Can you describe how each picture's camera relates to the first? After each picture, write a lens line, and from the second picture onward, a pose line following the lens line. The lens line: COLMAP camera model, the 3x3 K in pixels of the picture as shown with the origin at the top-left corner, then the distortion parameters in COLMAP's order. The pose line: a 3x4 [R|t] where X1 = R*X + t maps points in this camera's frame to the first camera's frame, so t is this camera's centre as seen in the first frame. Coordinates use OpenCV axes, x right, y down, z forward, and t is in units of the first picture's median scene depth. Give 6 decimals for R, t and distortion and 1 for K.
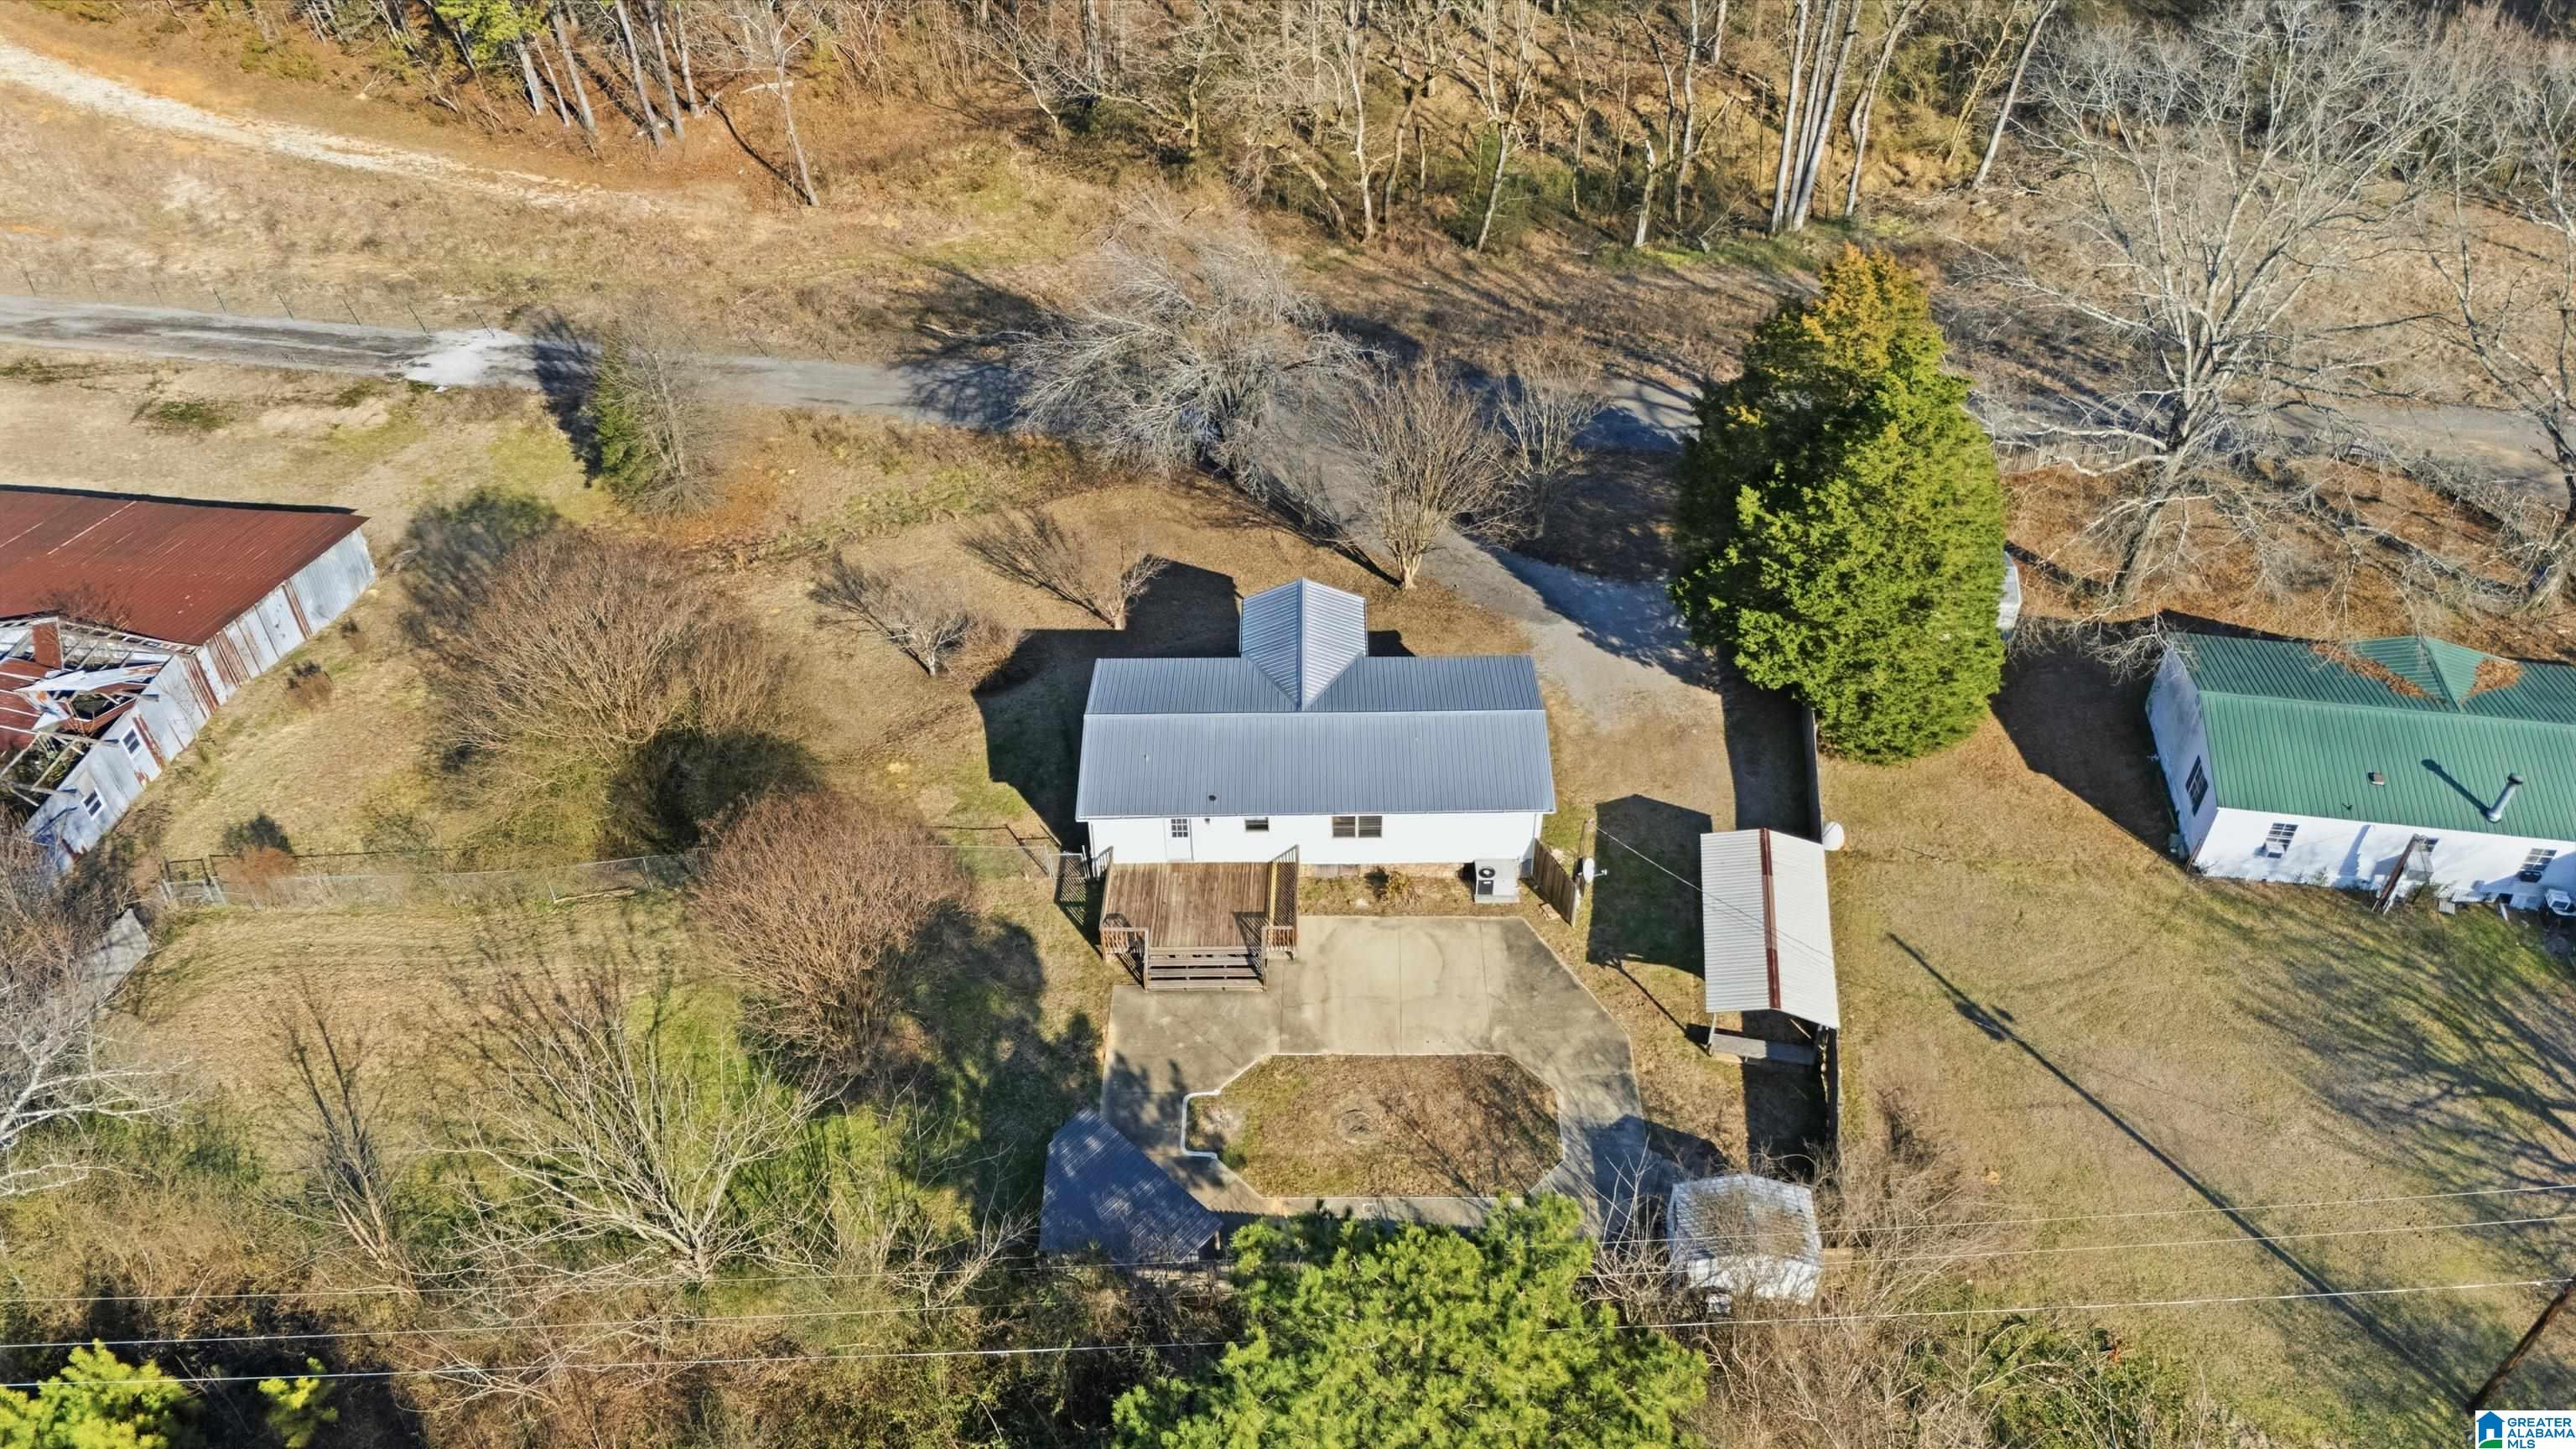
lens RADIAL K [[1848.0, 0, 1288.0], [0, 1848.0, 724.5], [0, 0, 1]] dist [0.121457, -0.175859]
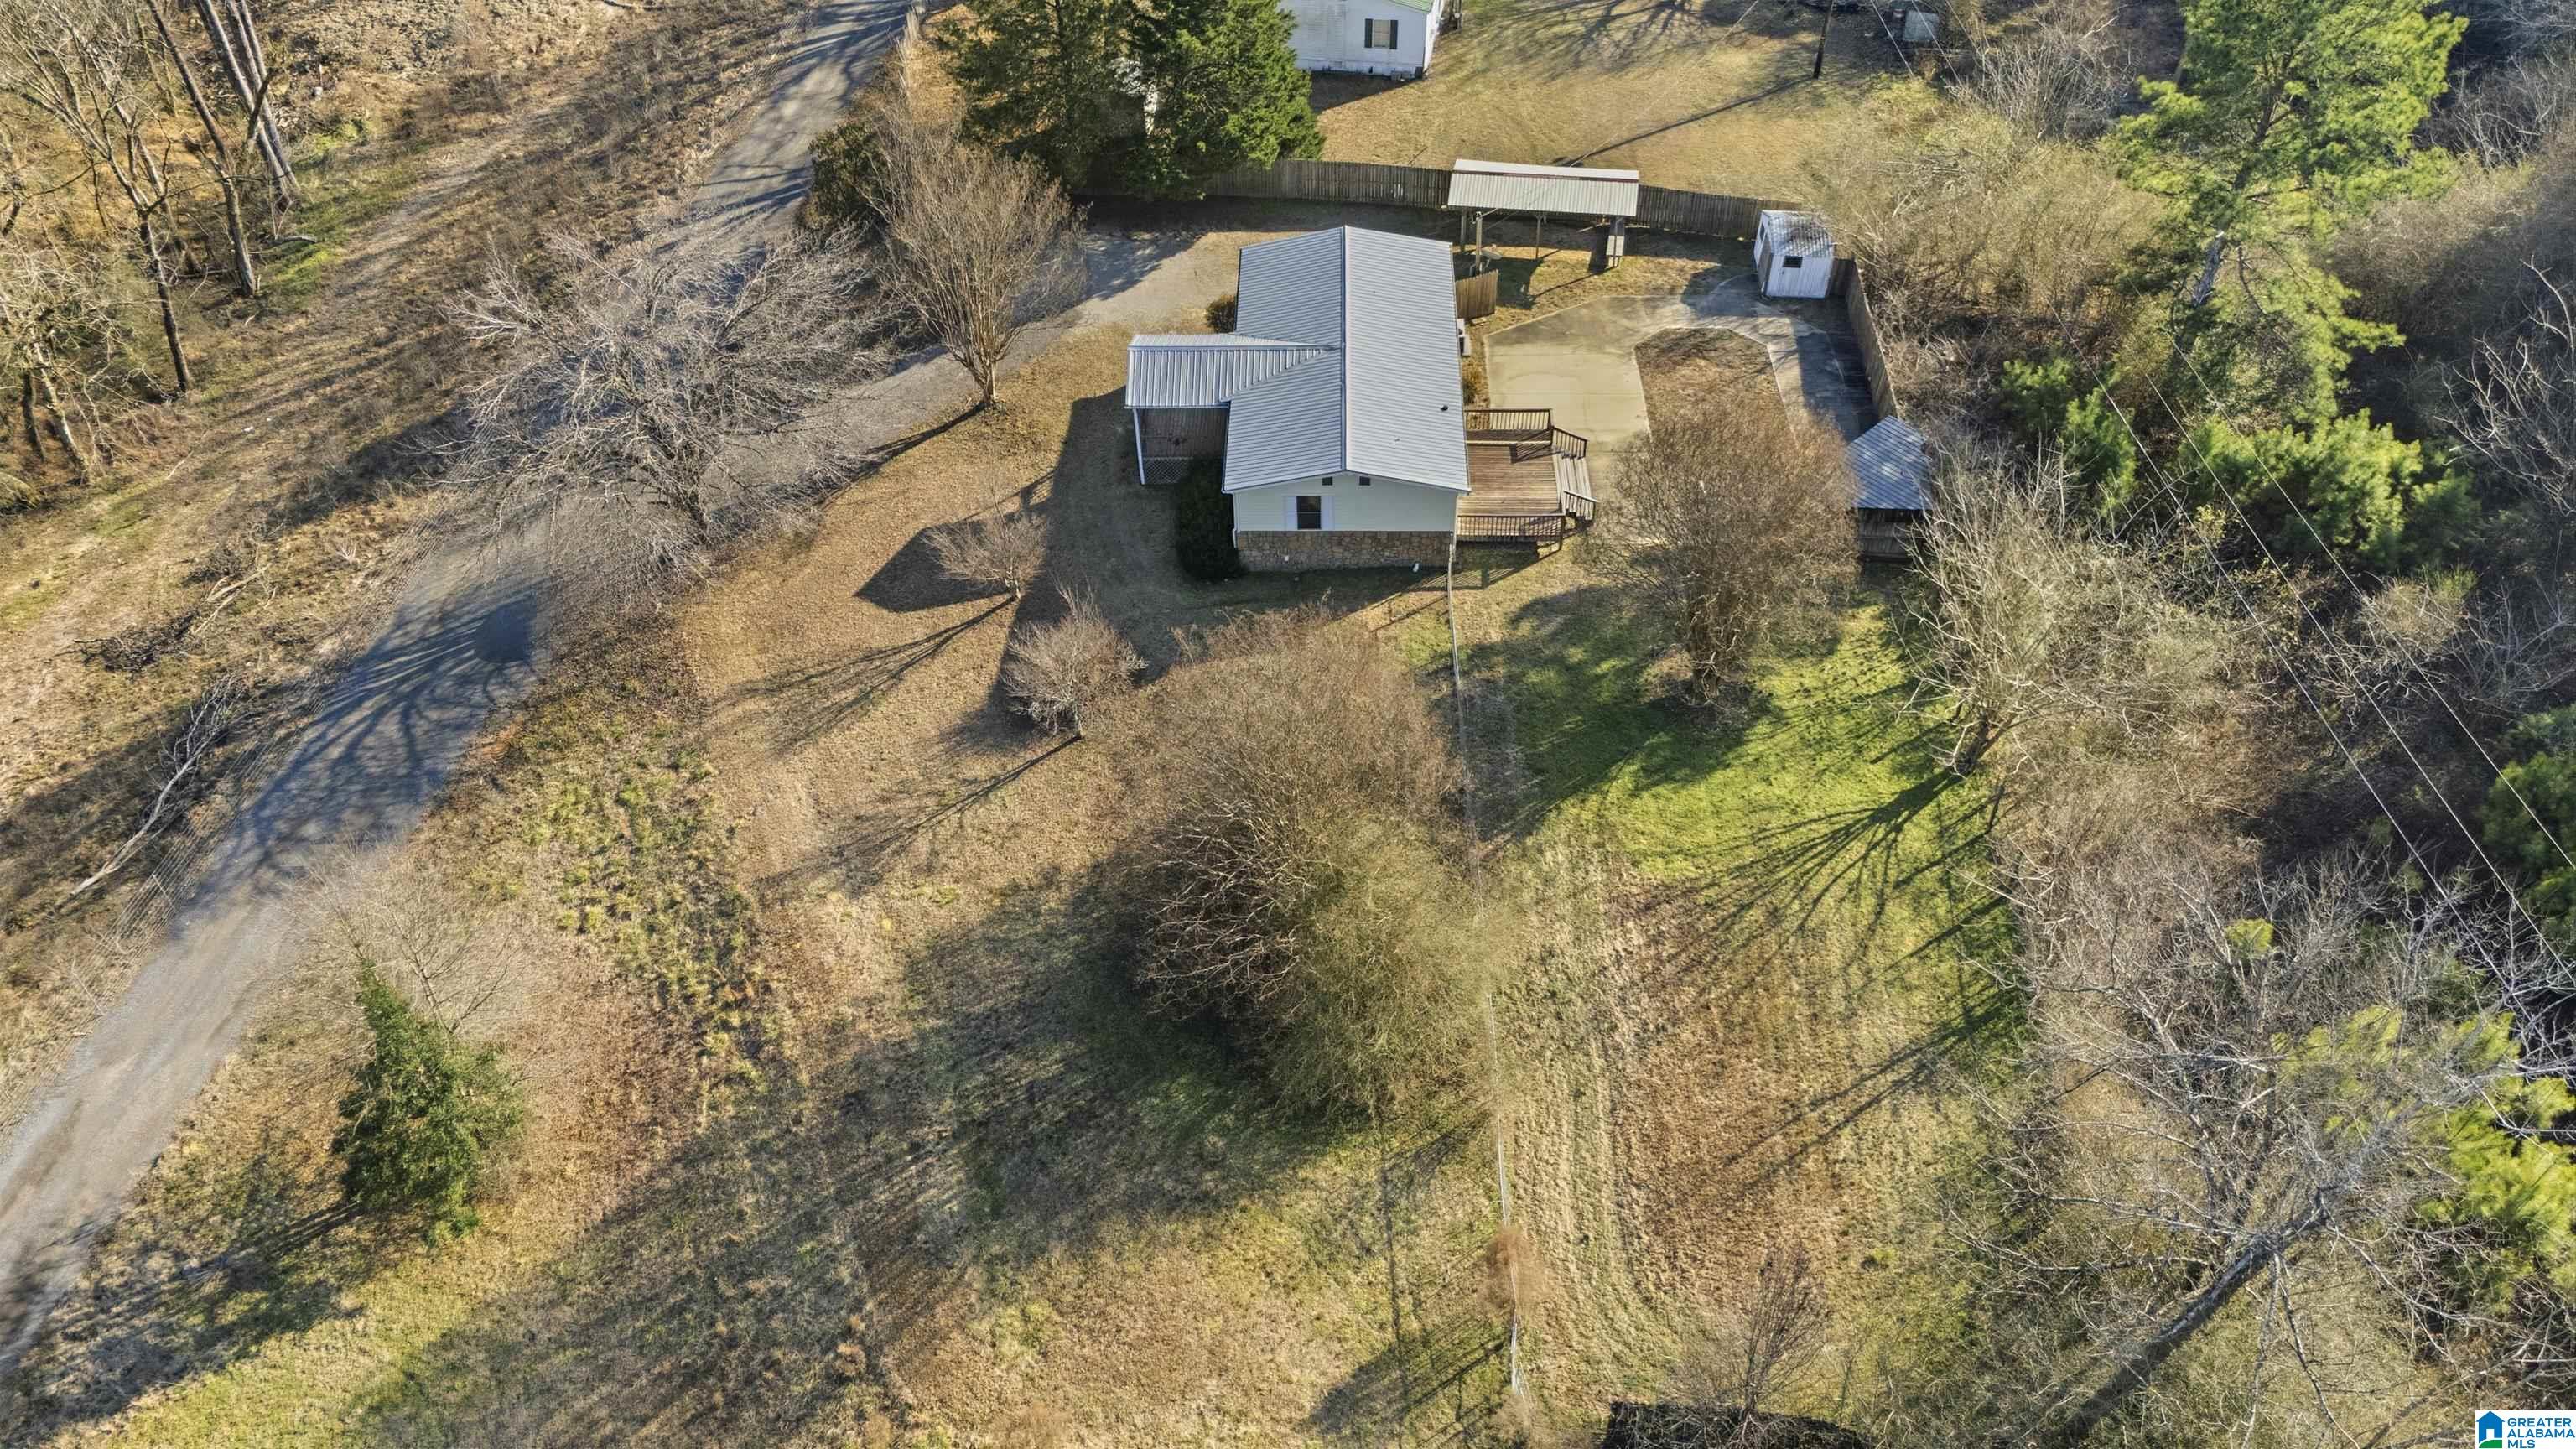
lens RADIAL K [[1848.0, 0, 1288.0], [0, 1848.0, 724.5], [0, 0, 1]] dist [0.121457, -0.175859]
pose [[0.026097, -0.685284, 0.727808, -0.754906], [0.684106, 0.543115, 0.486853, -0.352285], [-0.728916, 0.485192, 0.482980, 0.527850]]
